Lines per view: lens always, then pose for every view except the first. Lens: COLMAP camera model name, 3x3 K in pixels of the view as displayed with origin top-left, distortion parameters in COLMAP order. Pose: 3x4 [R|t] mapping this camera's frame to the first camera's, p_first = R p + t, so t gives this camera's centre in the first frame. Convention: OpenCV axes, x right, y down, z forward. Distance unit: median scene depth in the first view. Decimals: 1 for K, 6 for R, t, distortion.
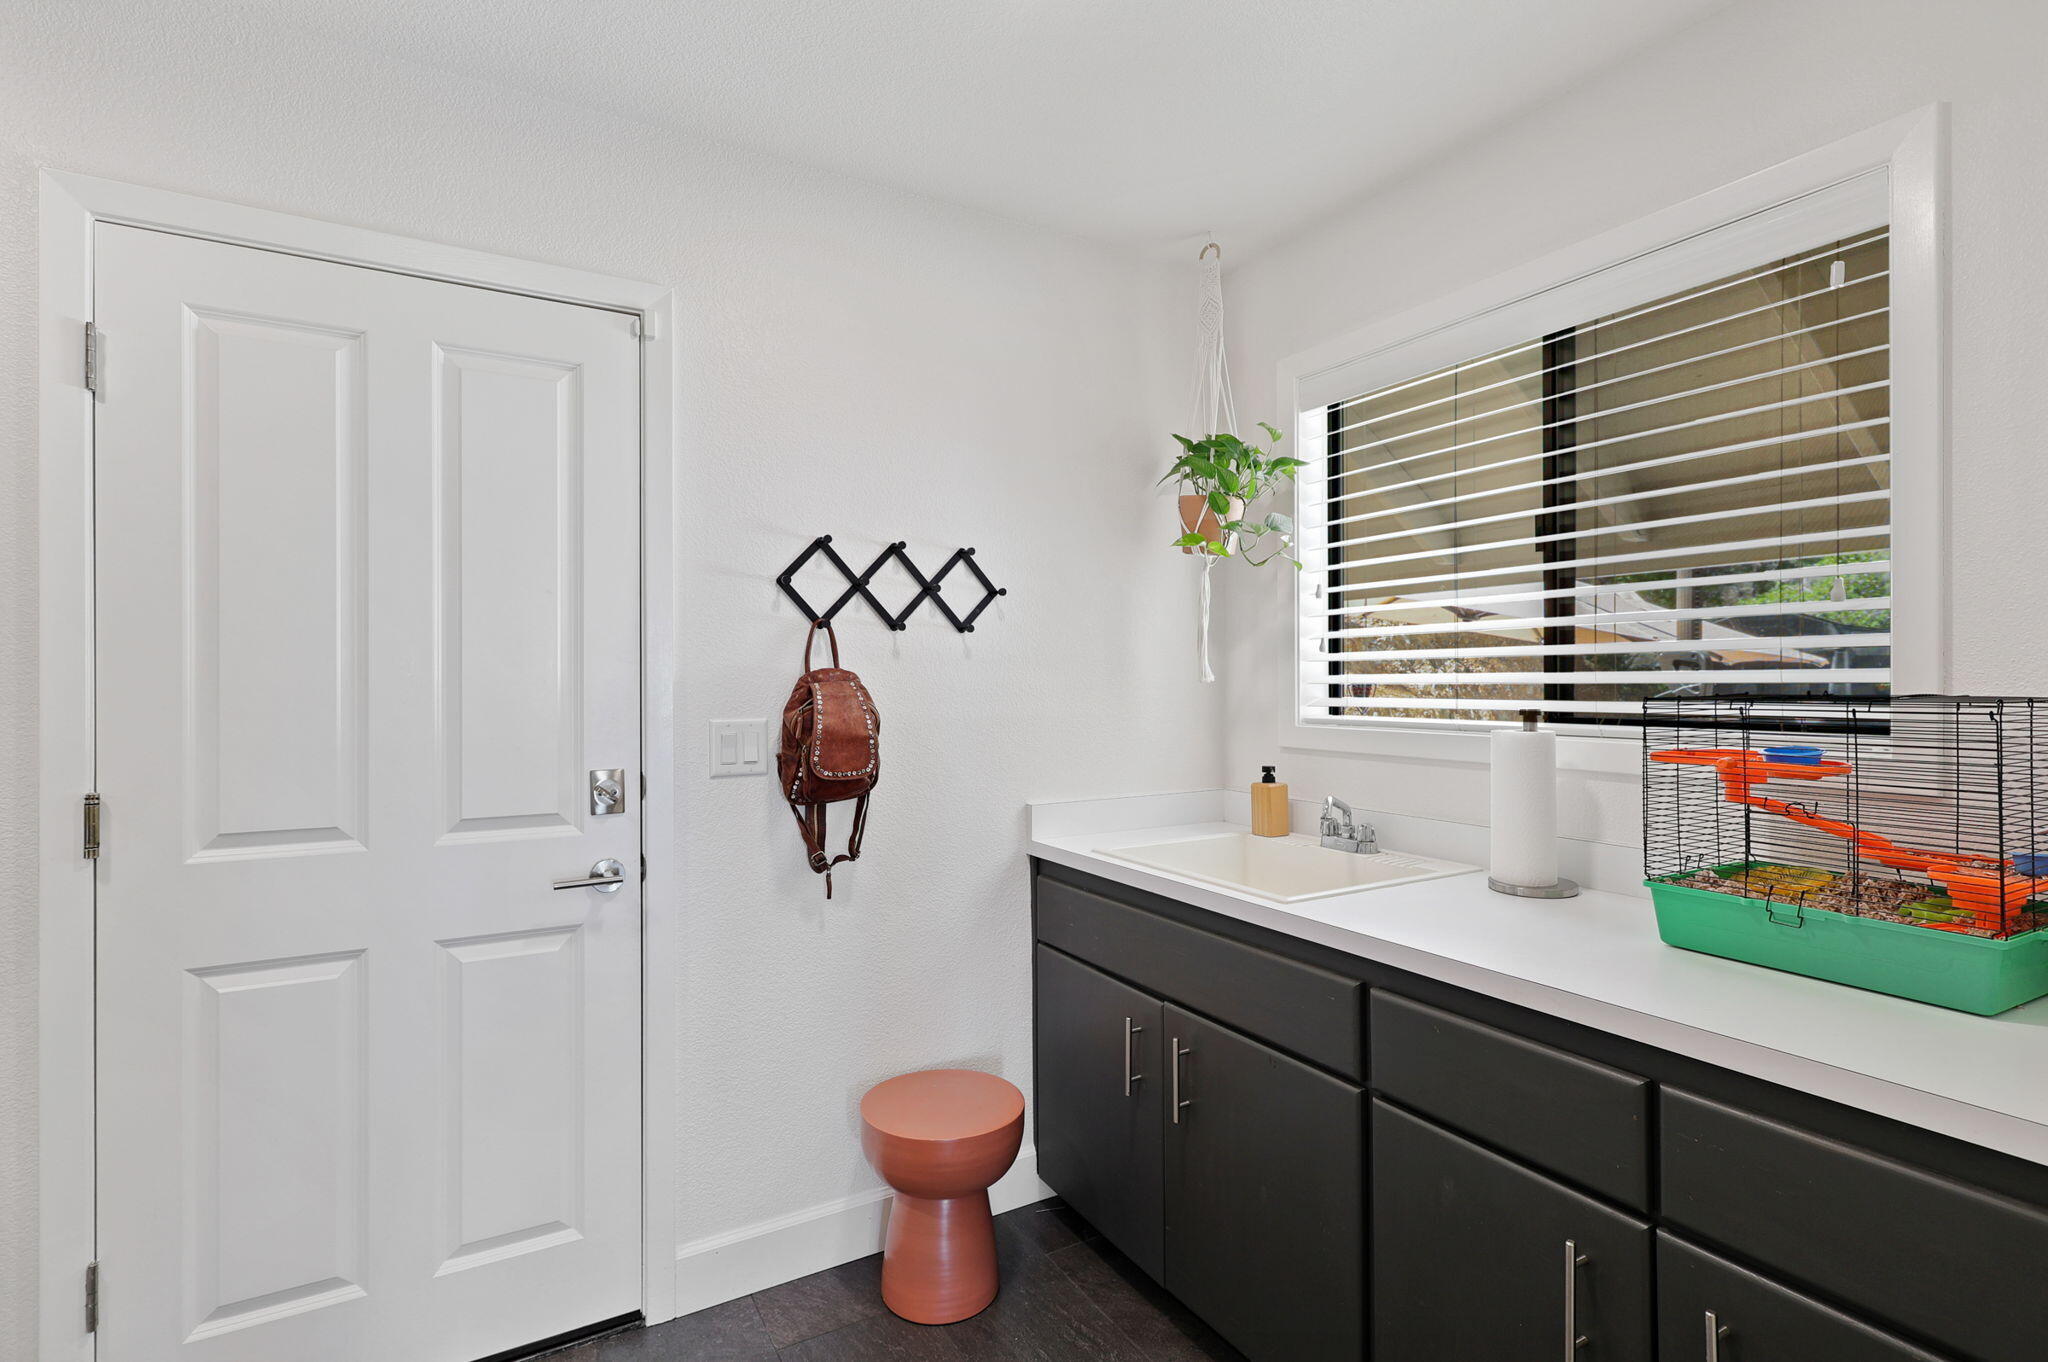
lens RADIAL K [[980.7, 0, 1023.9], [0, 980.7, 679.4], [0, 0, 1]] dist [0.002665, 0.000550]
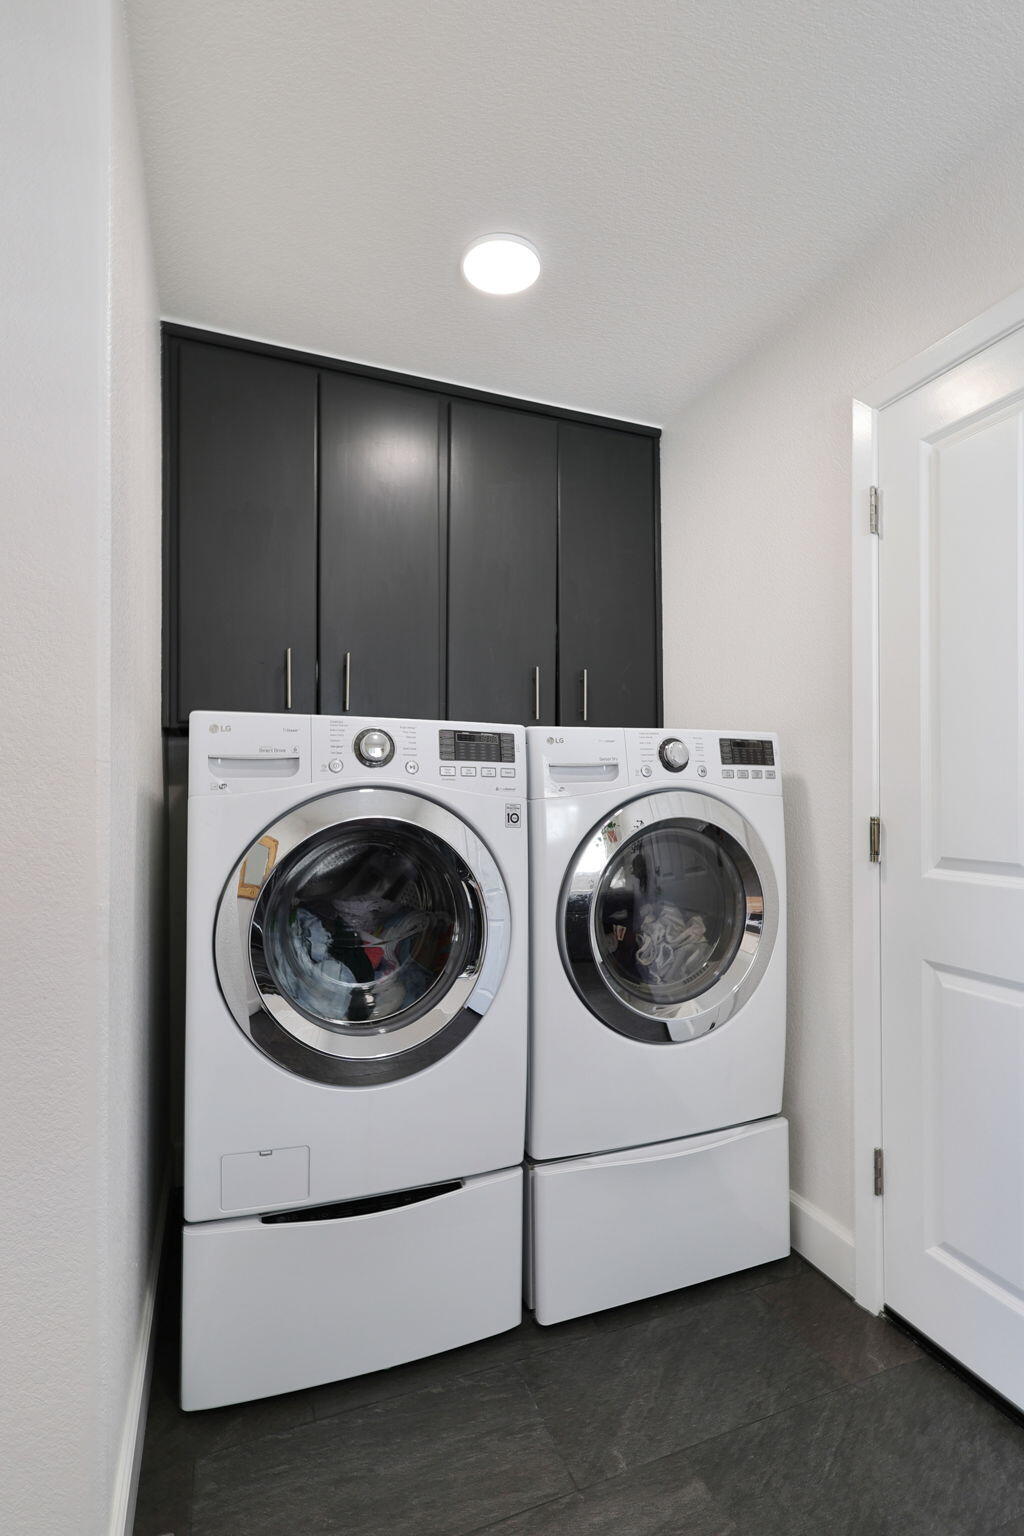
lens RADIAL K [[735.5, 0, 512.3], [0, 735.5, 782.0], [0, 0, 1]] dist [0.002665, 0.000550]
pose [[-0.147580, -0.002226, -0.989048, 0.174180], [0.006669, 0.999972, -0.003245, 0.062478], [0.989028, -0.007075, -0.147561, 0.608288]]
